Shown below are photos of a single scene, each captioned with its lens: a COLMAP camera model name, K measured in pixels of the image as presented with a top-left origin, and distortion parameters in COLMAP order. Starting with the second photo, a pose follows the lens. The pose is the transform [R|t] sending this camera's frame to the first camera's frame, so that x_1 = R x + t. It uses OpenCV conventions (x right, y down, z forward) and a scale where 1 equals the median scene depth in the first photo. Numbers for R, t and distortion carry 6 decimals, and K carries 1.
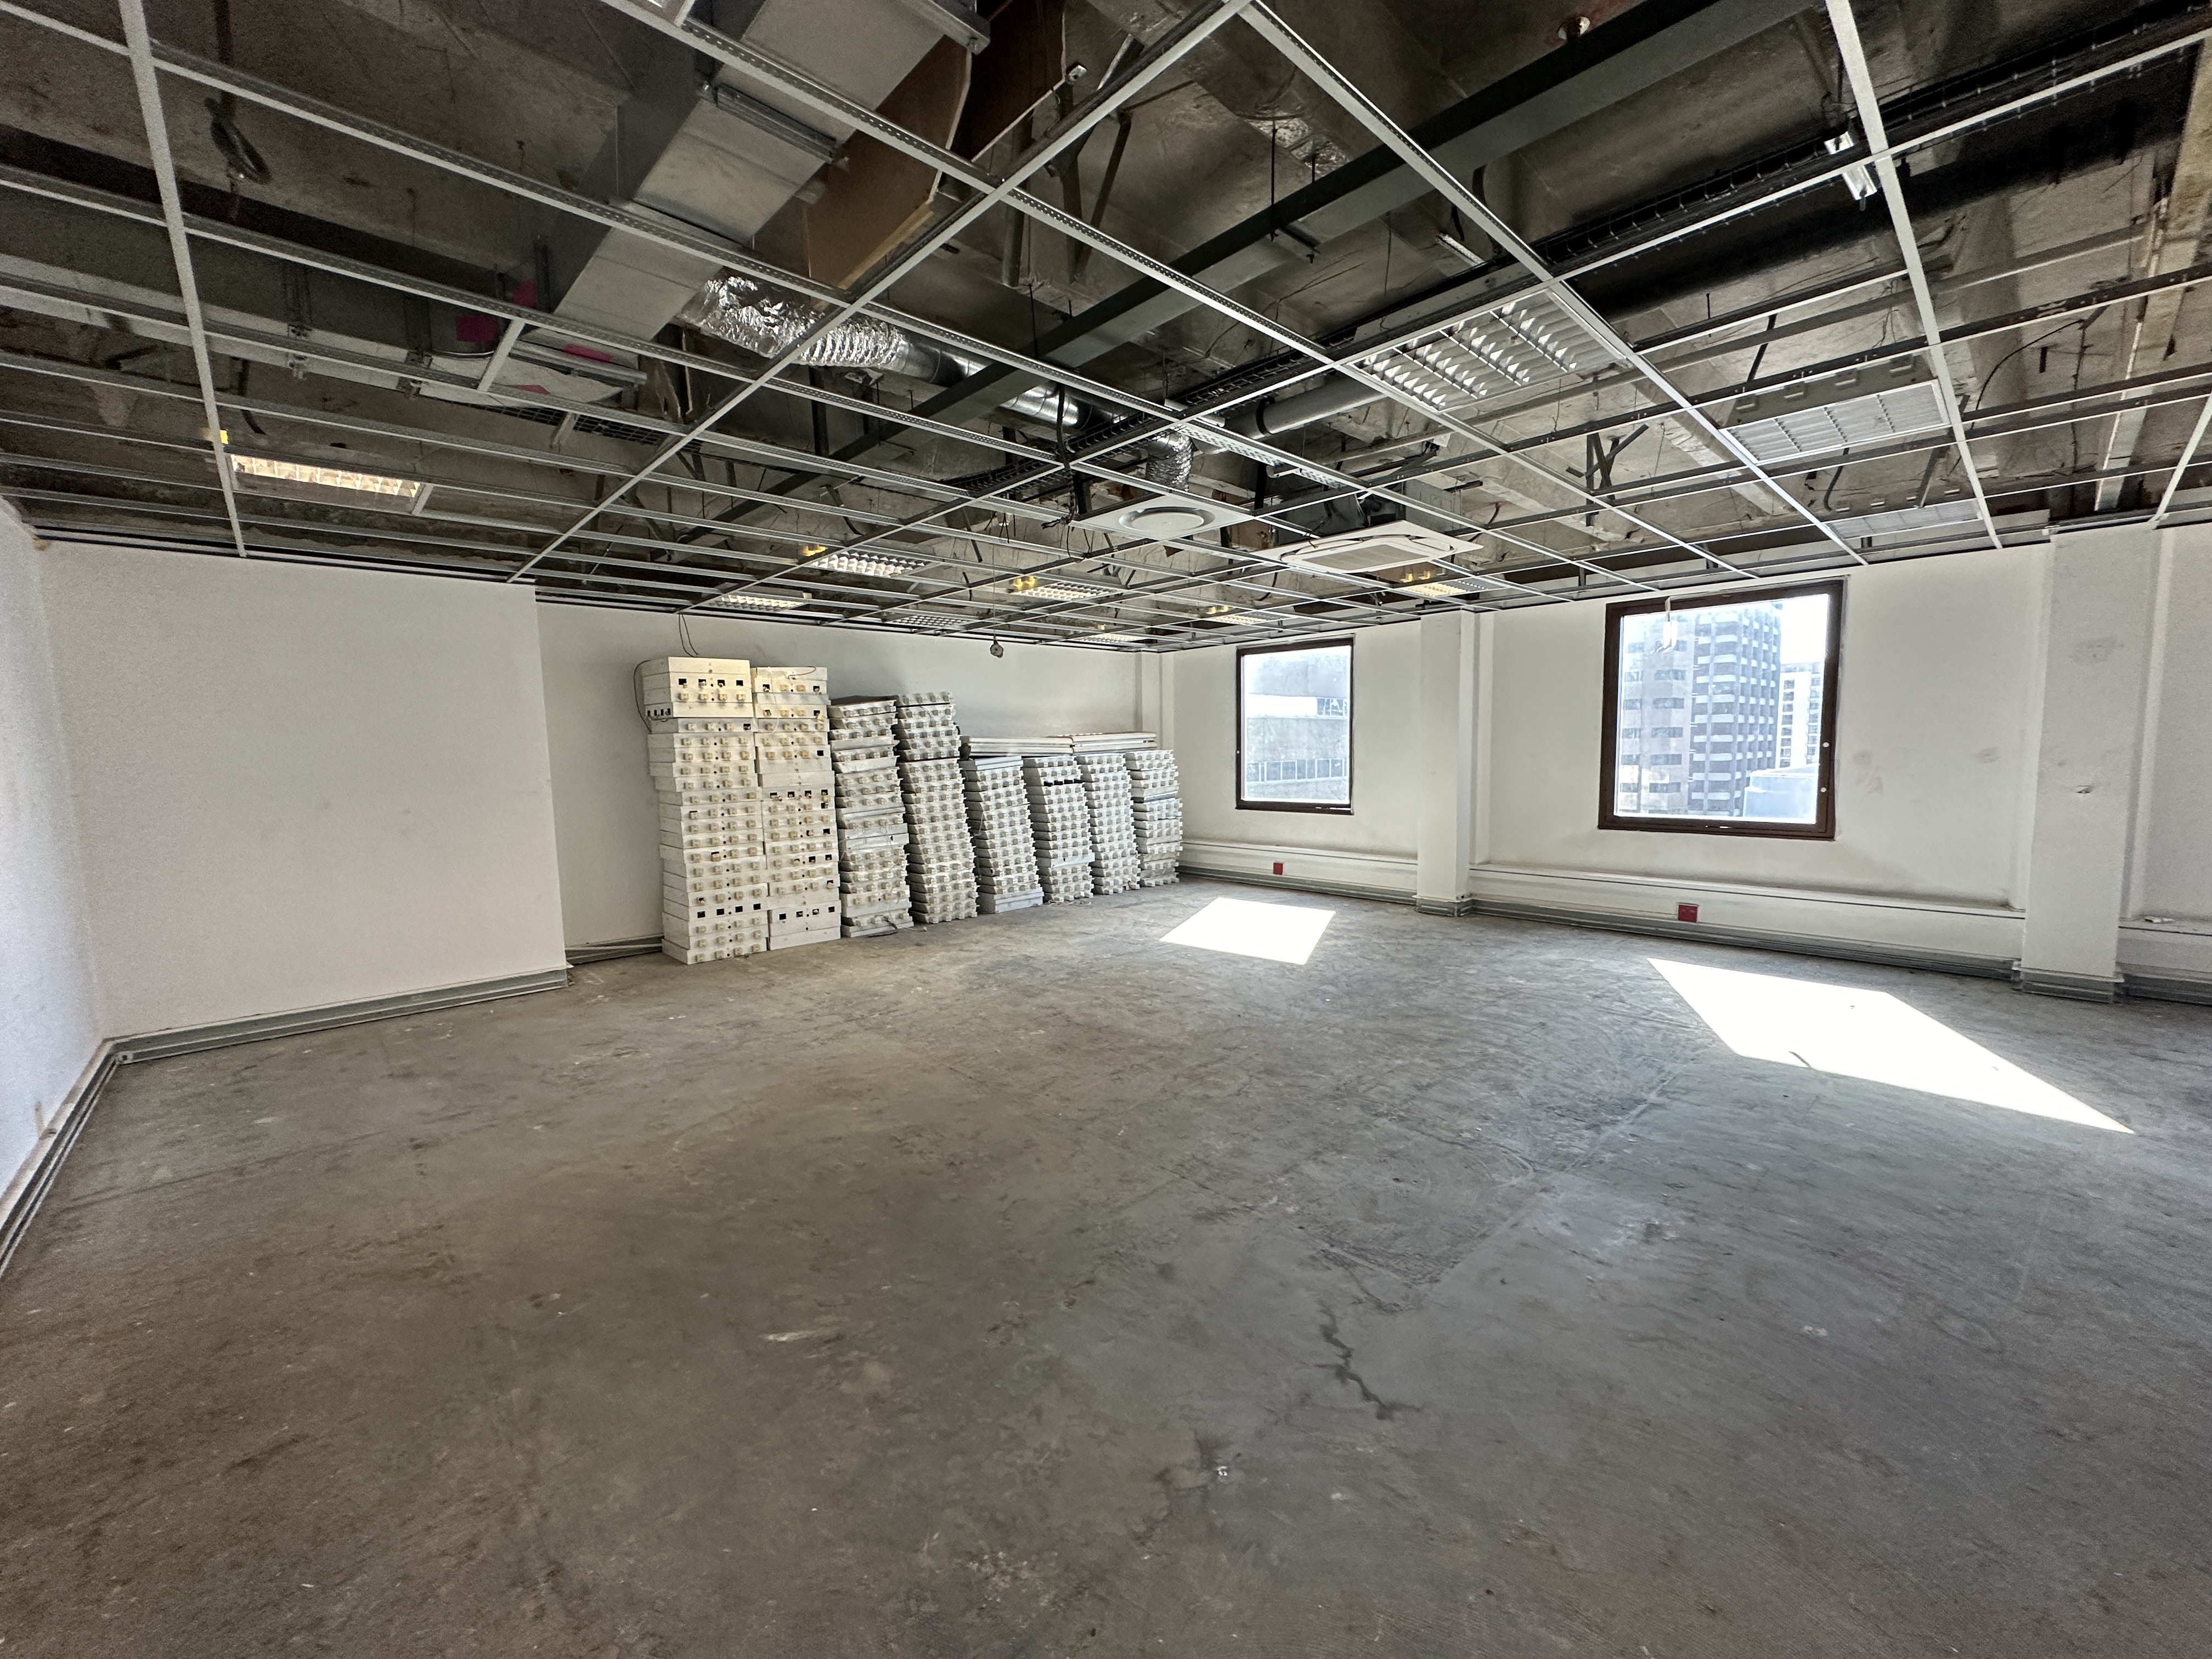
lens RADIAL K [[883.7, 0, 1103.4], [0, 883.7, 831.3], [0, 0, 1]] dist [-0.000965, 0.000211]
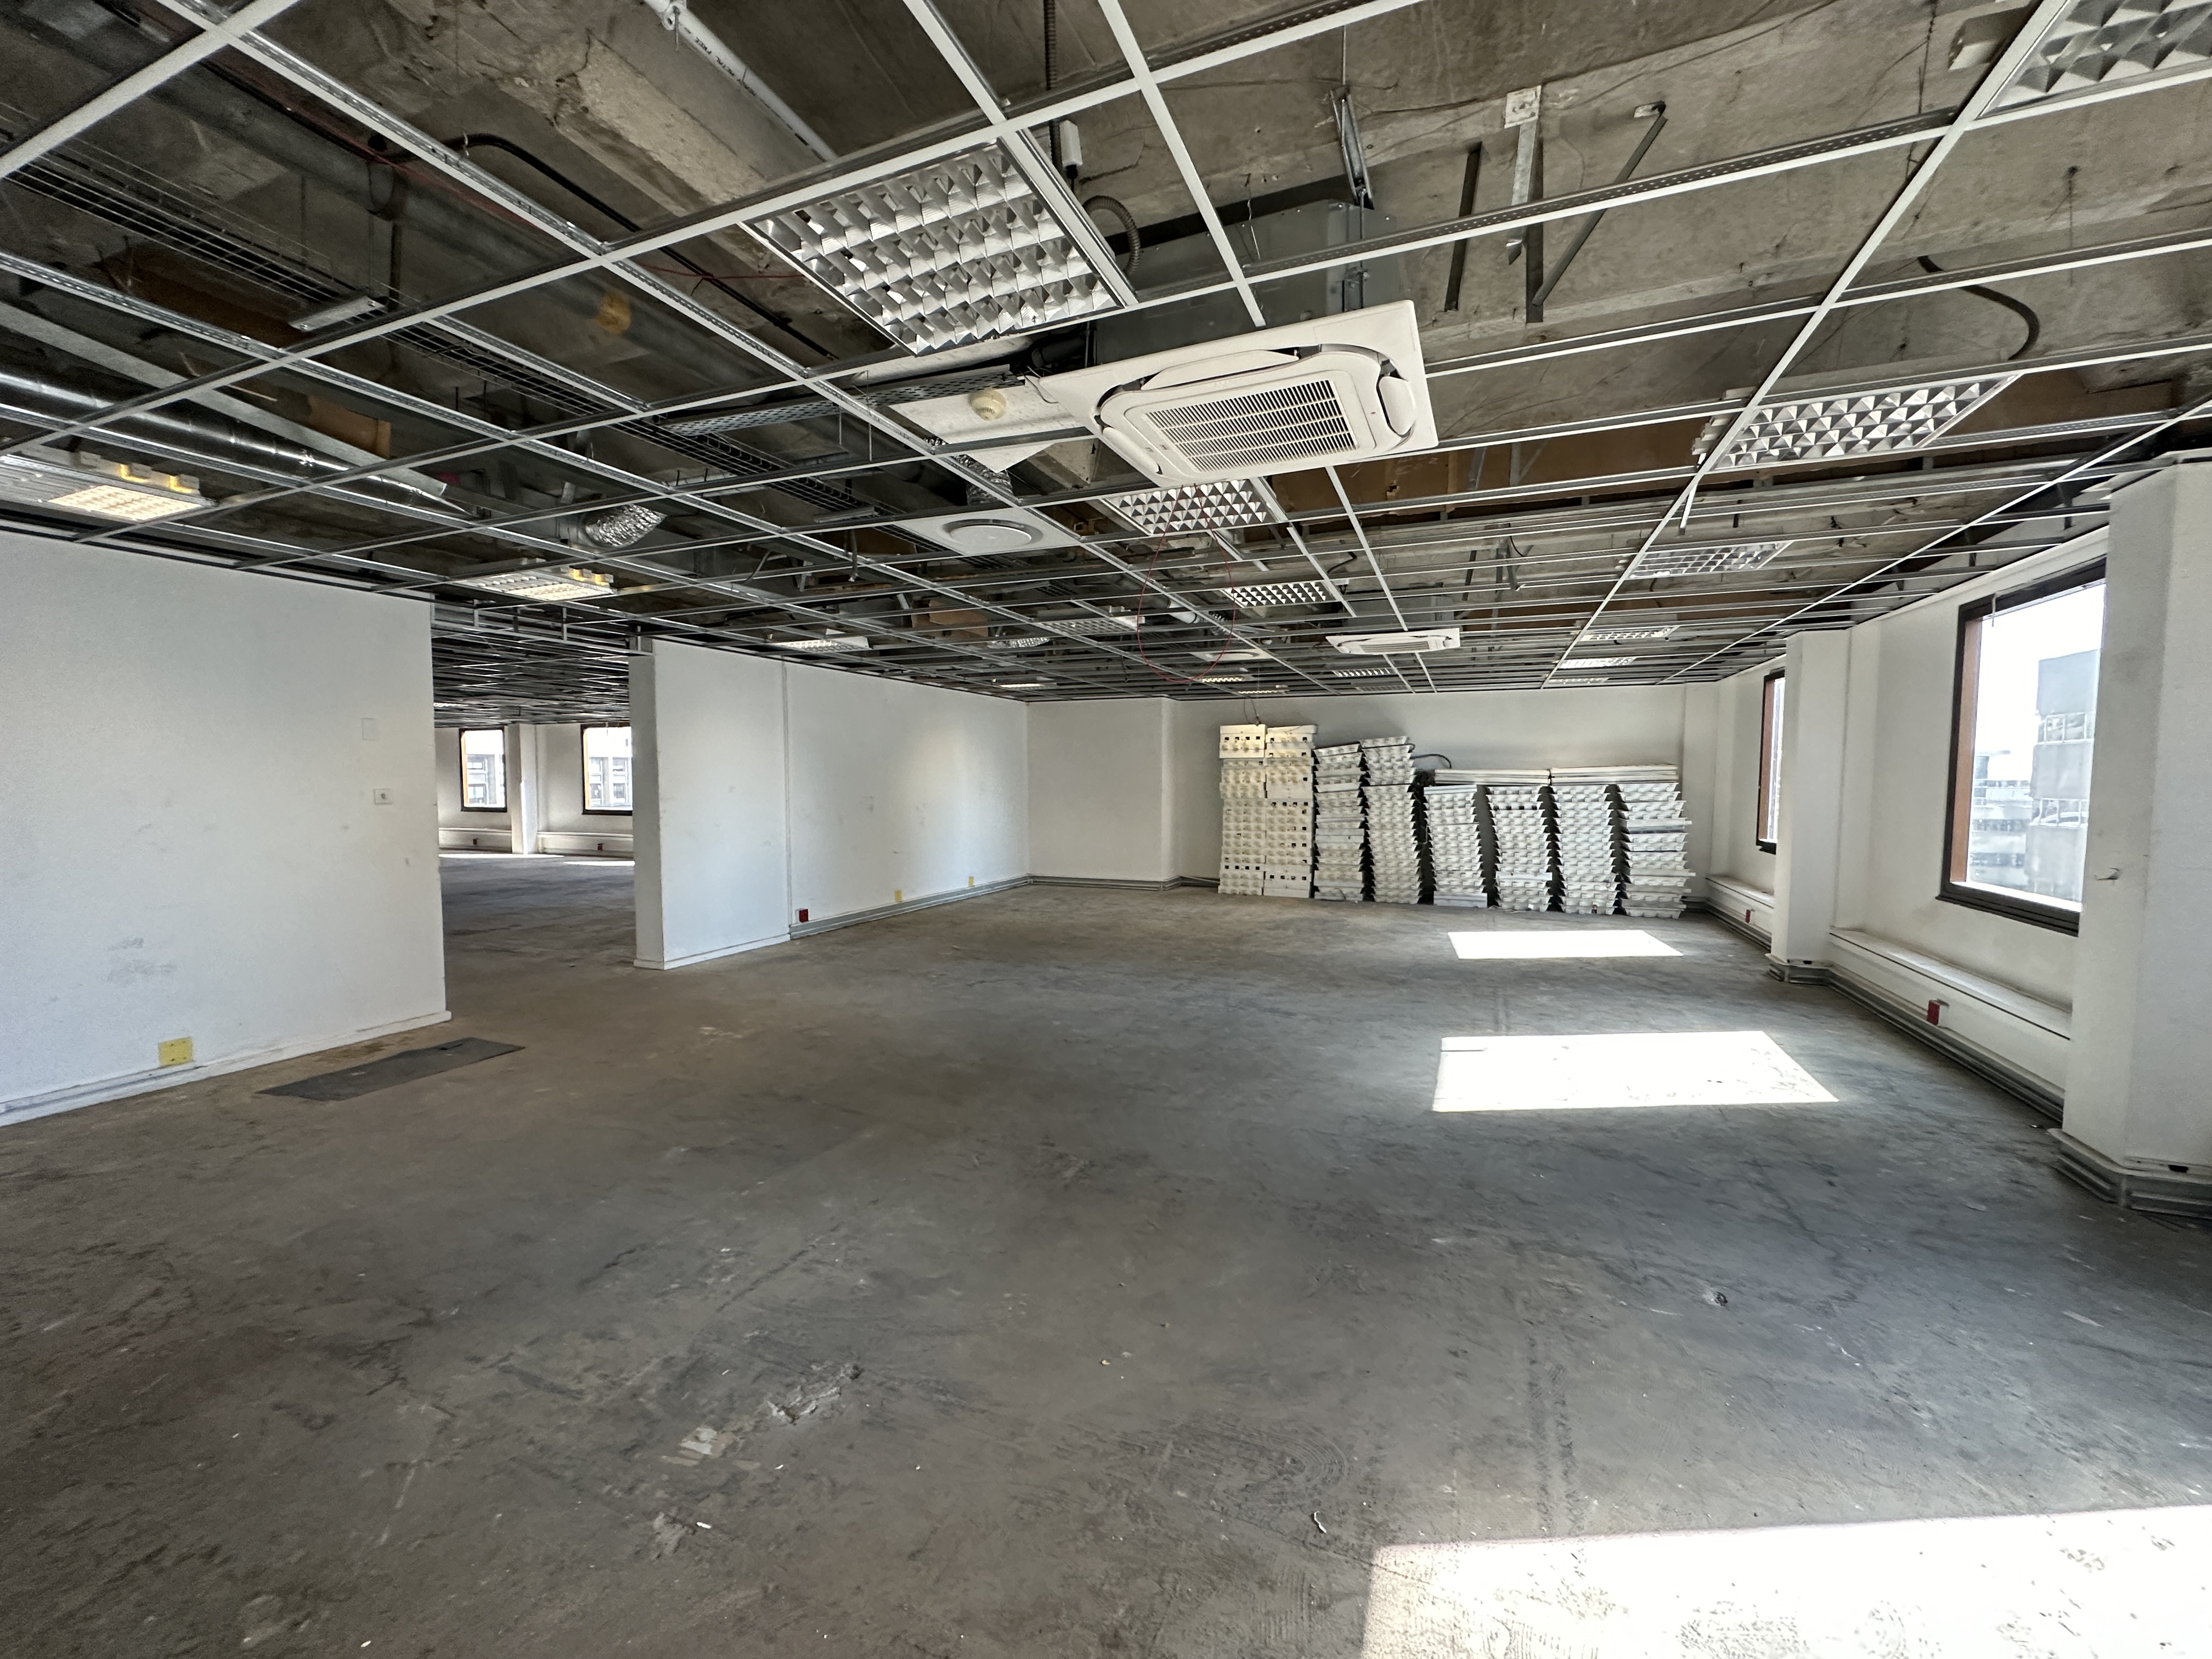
lens RADIAL K [[883.7, 0, 1103.4], [0, 883.7, 831.3], [0, 0, 1]] dist [-0.000965, 0.000211]
pose [[0.412772, 0.076755, -0.907595, 0.993601], [-0.092167, 0.994848, 0.042217, -0.029402], [0.906159, 0.066224, 0.417719, 0.011264]]
